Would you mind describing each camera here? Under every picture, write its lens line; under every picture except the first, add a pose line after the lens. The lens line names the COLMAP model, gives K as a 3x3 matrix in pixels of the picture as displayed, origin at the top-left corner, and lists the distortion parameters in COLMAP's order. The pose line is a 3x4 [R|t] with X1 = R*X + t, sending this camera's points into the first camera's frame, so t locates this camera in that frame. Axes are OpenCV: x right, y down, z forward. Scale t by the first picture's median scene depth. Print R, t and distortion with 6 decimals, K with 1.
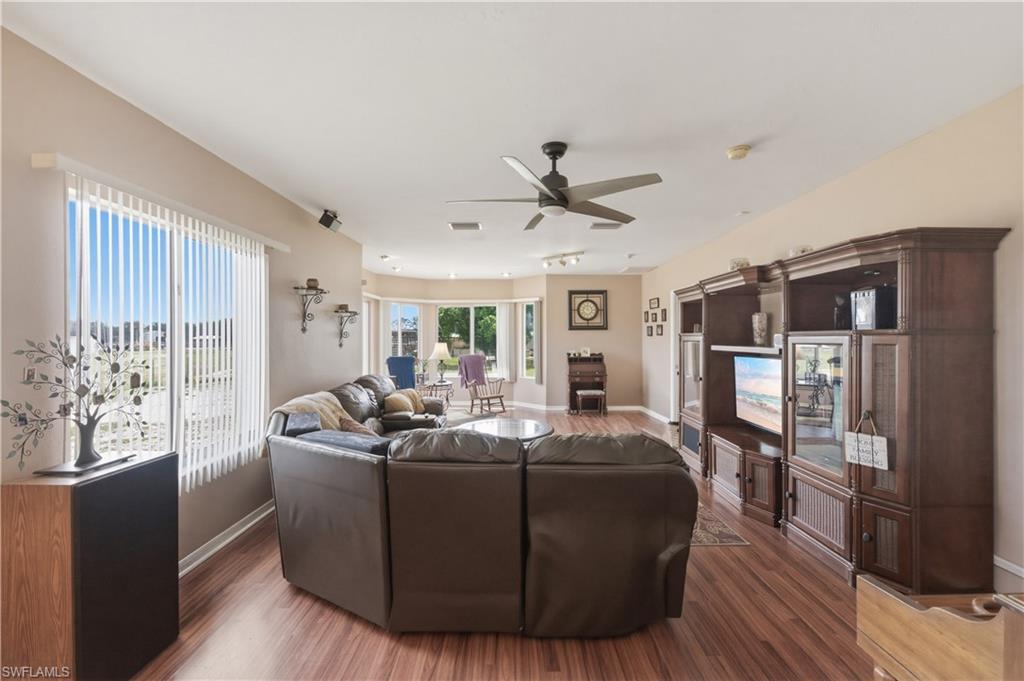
lens RADIAL K [[407.3, 0, 512.4], [0, 407.3, 338.0], [0, 0, 1]] dist [-0.000897, -0.000047]
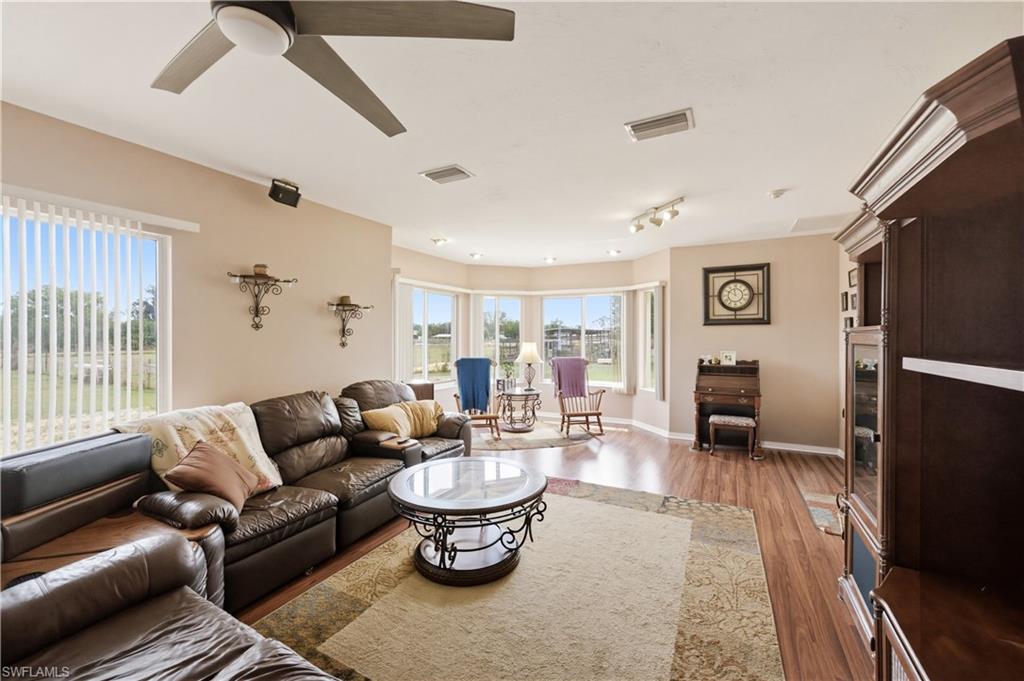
lens RADIAL K [[407.3, 0, 512.4], [0, 407.3, 338.0], [0, 0, 1]] dist [-0.000897, -0.000047]
pose [[0.889073, 0.004212, -0.457747, 0.170448], [-0.002412, 0.999987, 0.004515, -0.000710], [0.457760, -0.002910, 0.889071, 0.245864]]
